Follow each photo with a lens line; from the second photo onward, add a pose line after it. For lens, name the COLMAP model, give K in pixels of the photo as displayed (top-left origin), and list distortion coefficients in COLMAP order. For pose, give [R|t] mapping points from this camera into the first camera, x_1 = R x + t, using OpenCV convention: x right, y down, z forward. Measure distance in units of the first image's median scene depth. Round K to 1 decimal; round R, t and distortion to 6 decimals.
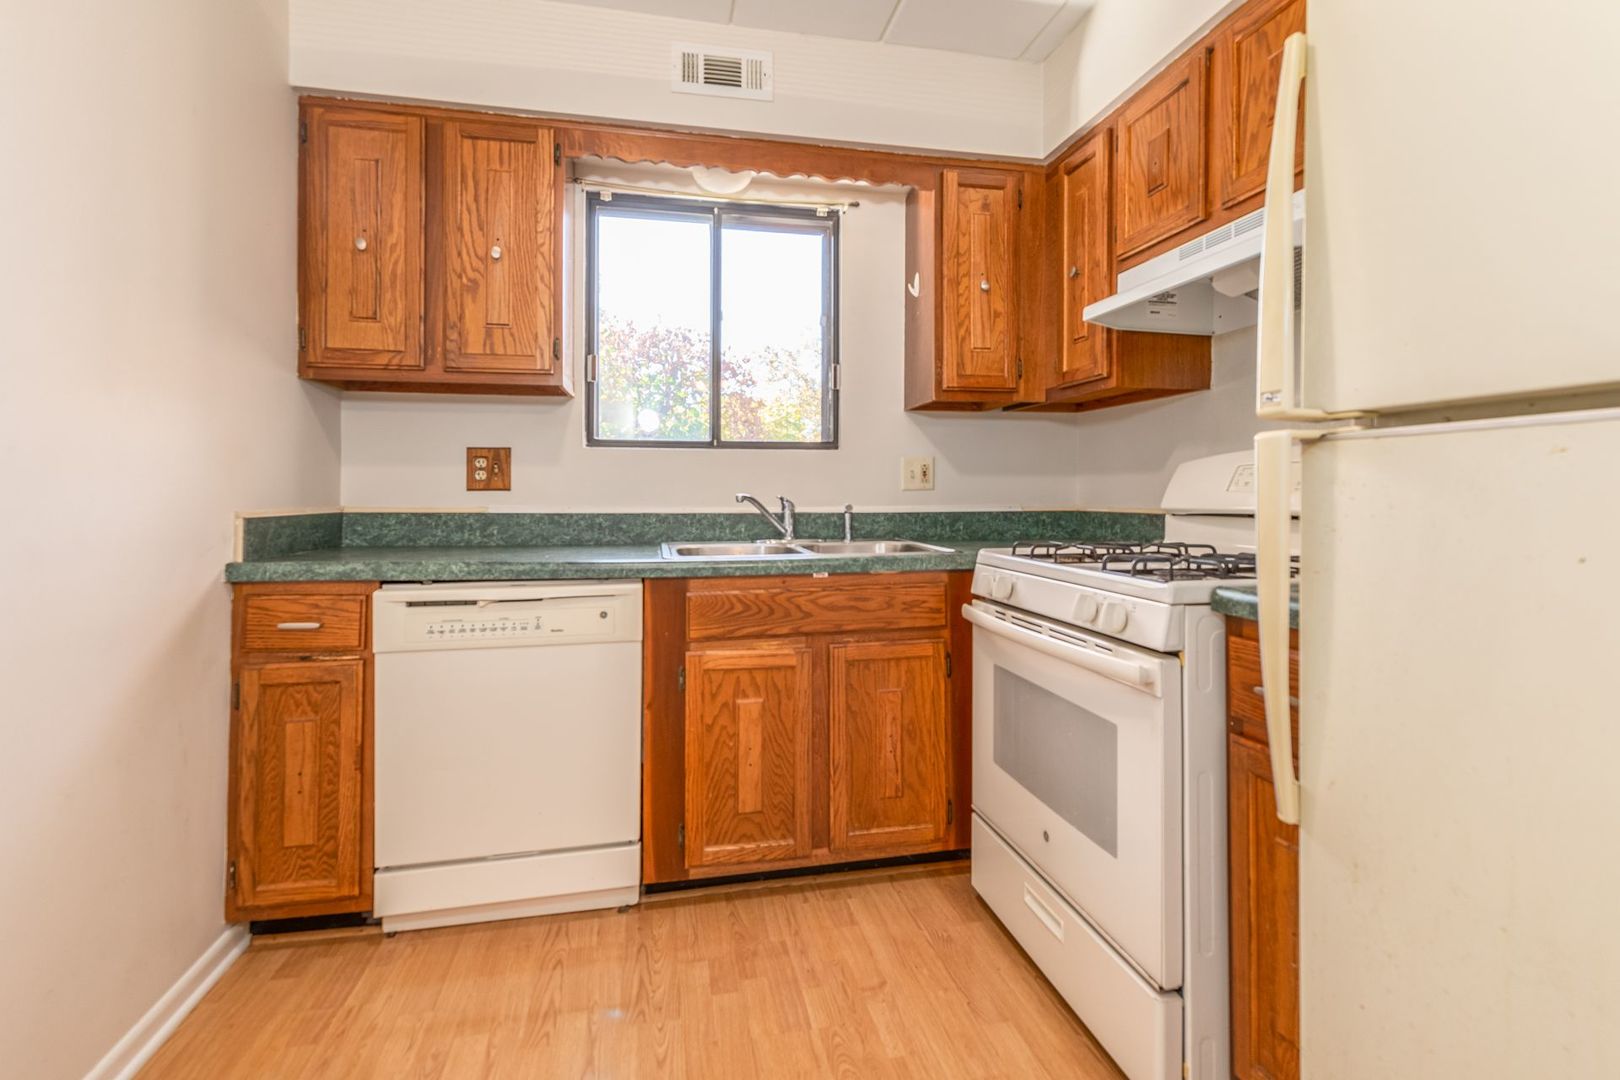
lens RADIAL K [[769.7, 0, 810.0], [0, 769.7, 473.8], [0, 0, 1]] dist [0.003903, -0.000130]
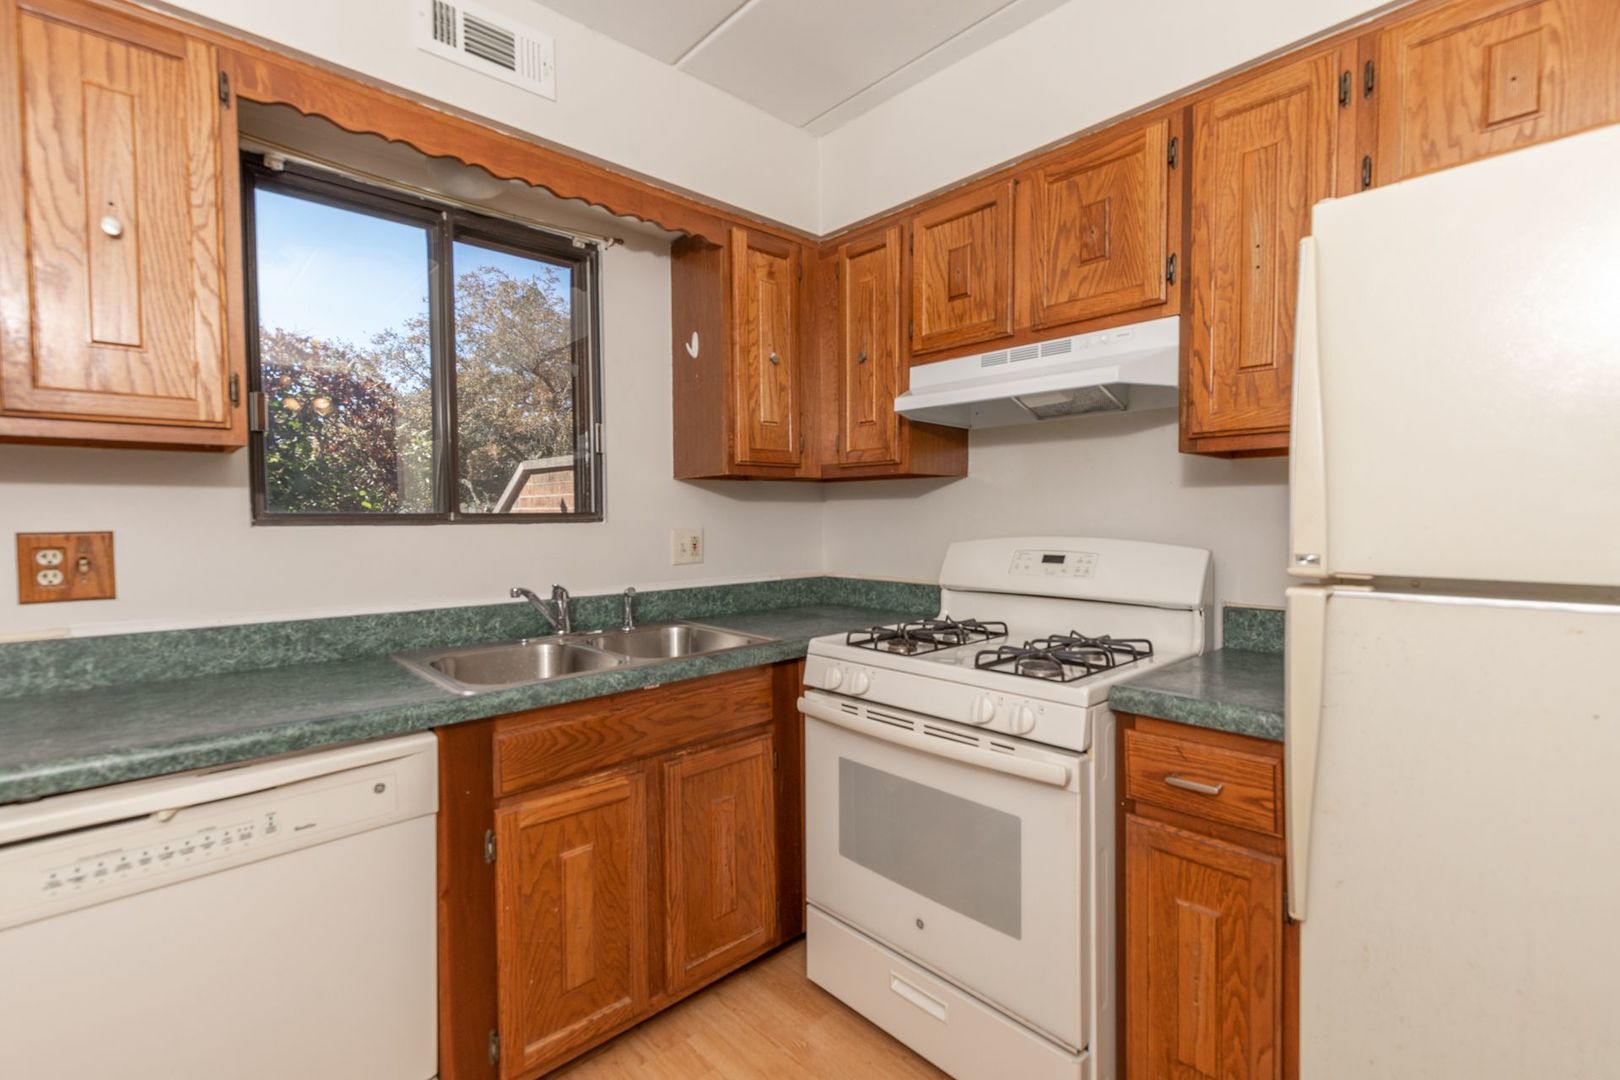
lens RADIAL K [[737.8, 0, 835.2], [0, 737.8, 531.2], [0, 0, 1]] dist [0.004848, -0.000117]
pose [[0.846704, -0.014383, 0.531870, -0.251027], [-0.009479, 0.999068, 0.042108, -0.079011], [-0.531980, -0.040694, 0.845779, 0.195551]]
